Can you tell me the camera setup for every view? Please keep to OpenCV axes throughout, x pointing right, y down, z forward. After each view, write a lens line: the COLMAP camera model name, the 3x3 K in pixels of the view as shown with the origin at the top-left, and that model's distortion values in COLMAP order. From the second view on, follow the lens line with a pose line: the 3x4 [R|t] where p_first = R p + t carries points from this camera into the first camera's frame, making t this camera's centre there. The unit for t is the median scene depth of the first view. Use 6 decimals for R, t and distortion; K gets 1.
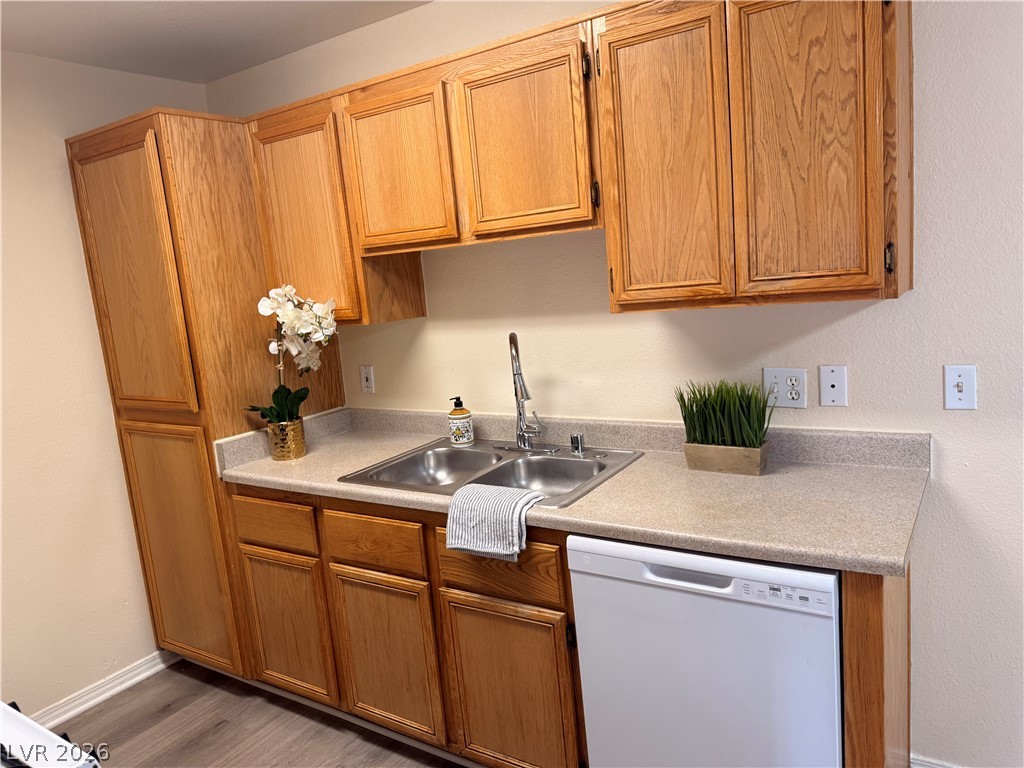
lens RADIAL K [[713.6, 0, 512.0], [0, 713.6, 384.0], [0, 0, 1]] dist [0.065698, -0.126791]
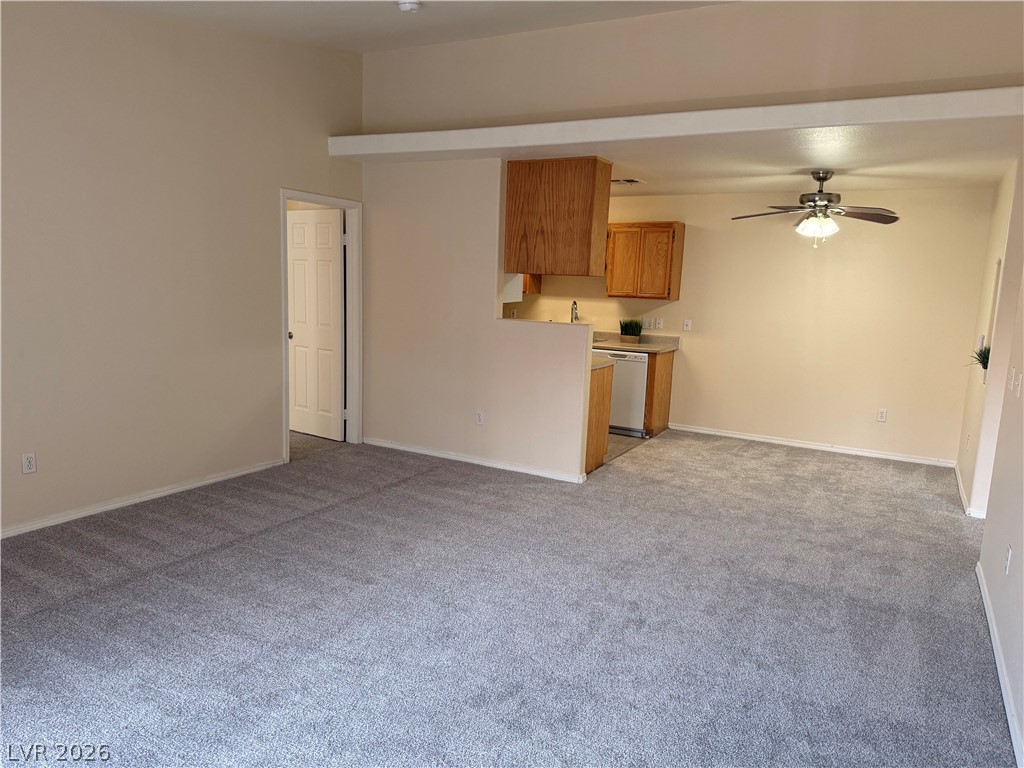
lens RADIAL K [[708.1, 0, 512.0], [0, 708.1, 384.0], [0, 0, 1]] dist [0.041865, -0.075488]
pose [[0.989087, 0.120808, 0.084332, -0.656151], [-0.119631, 0.992639, -0.018888, 0.520702], [-0.085993, 0.008593, 0.996259, -2.890656]]
